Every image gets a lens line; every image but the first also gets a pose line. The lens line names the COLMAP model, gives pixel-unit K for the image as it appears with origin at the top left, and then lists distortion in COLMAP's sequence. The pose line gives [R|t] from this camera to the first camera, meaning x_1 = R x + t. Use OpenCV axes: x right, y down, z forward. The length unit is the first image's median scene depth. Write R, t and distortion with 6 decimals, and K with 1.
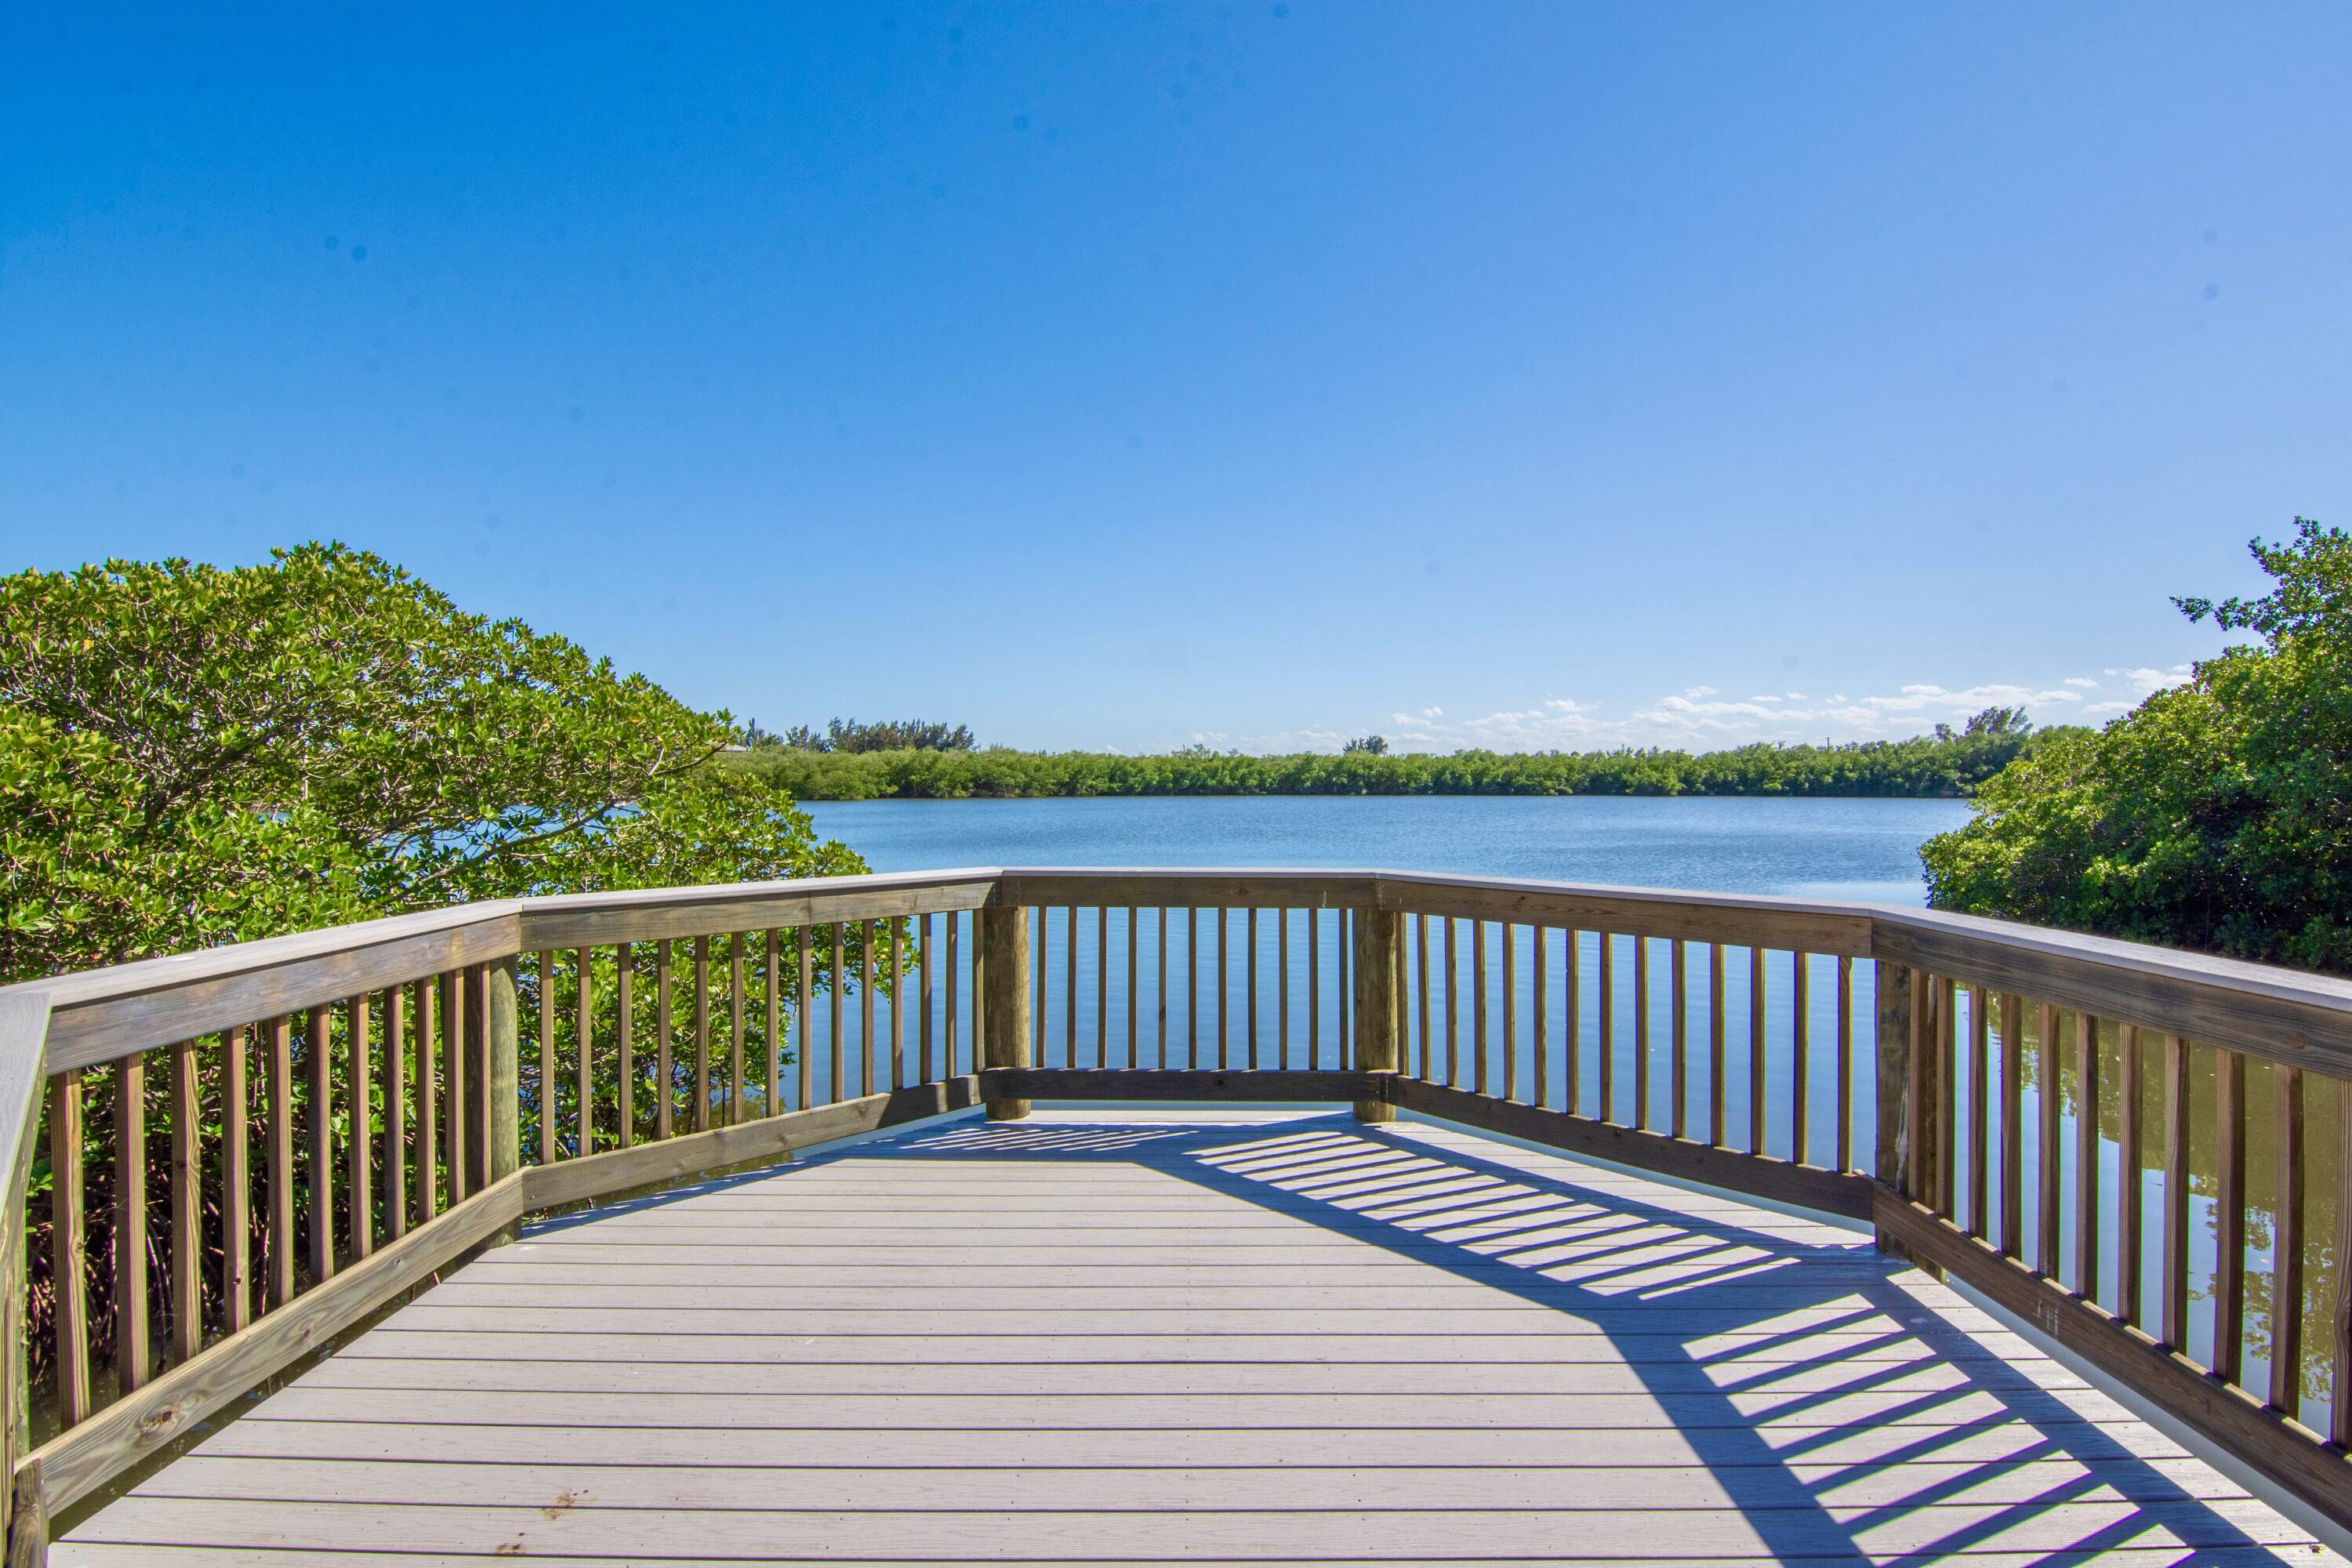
lens RADIAL K [[1139.6, 0, 1174.8], [0, 1139.6, 779.1], [0, 0, 1]] dist [-0.004997, -0.014102]
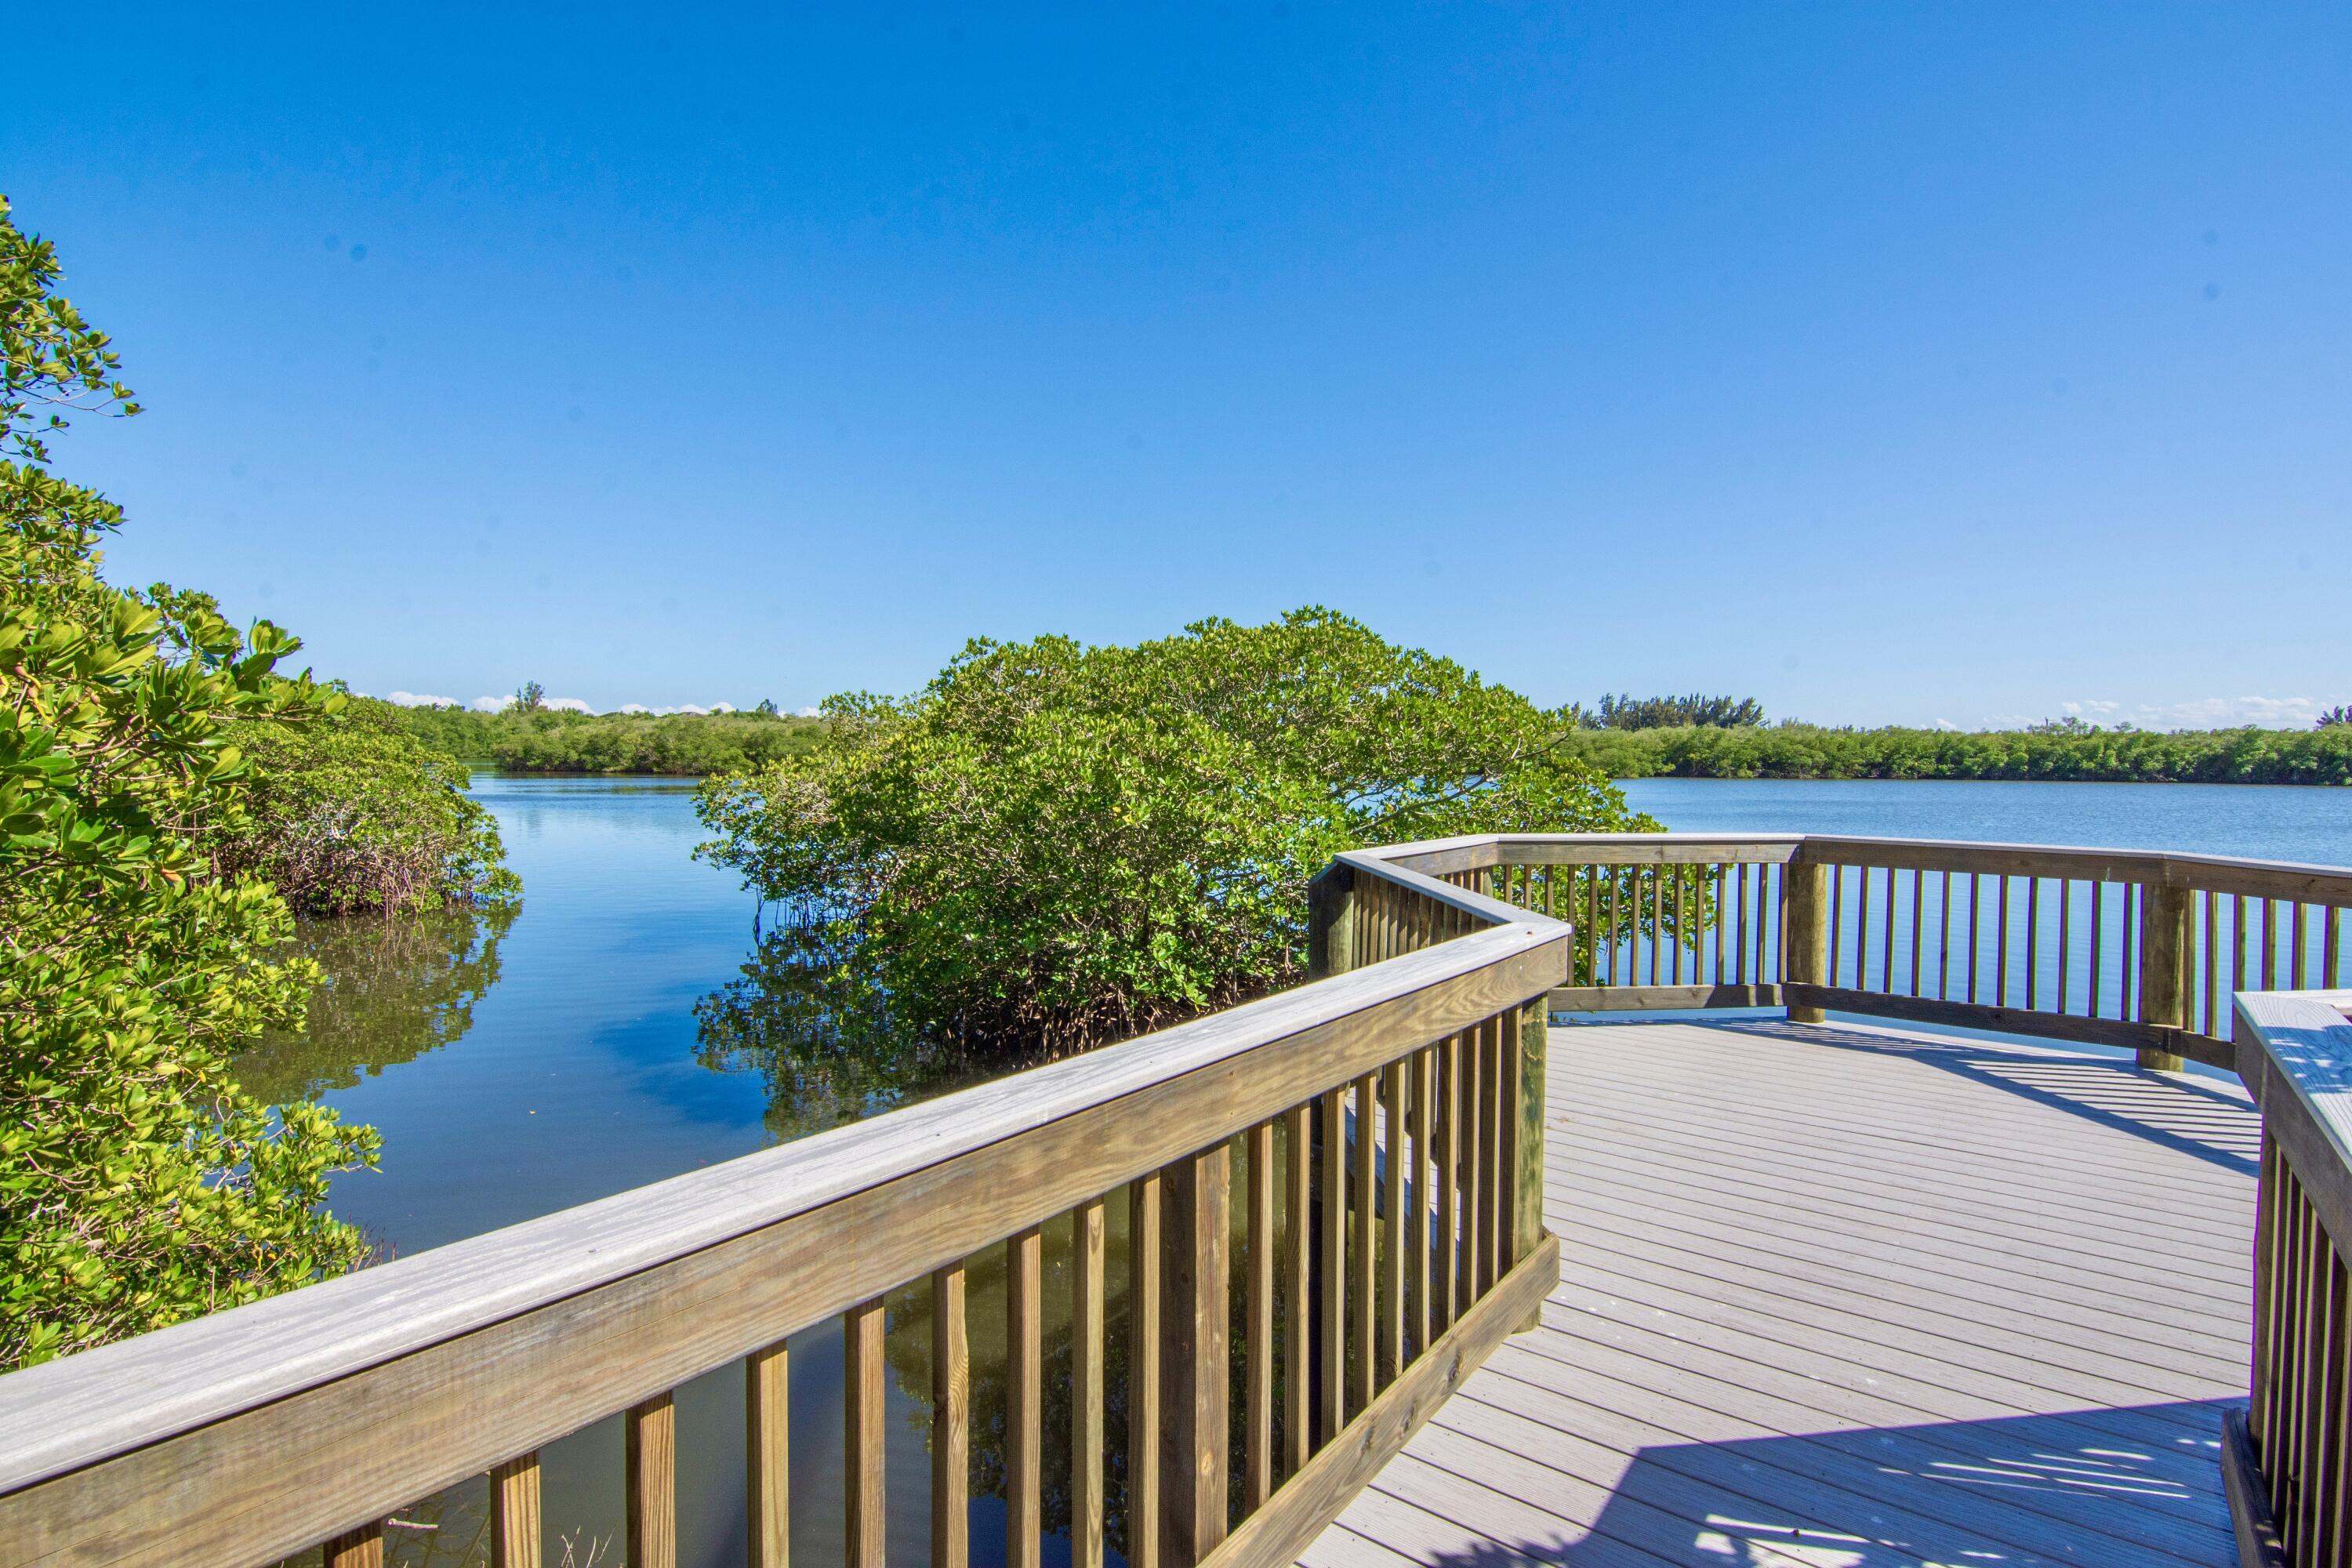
lens RADIAL K [[1139.6, 0, 1174.8], [0, 1139.6, 779.1], [0, 0, 1]] dist [-0.004997, -0.014102]
pose [[0.795694, 0.020649, -0.605347, 0.038653], [-0.008198, 0.999694, 0.023325, -0.006916], [0.605644, -0.013597, 0.795620, -0.296021]]
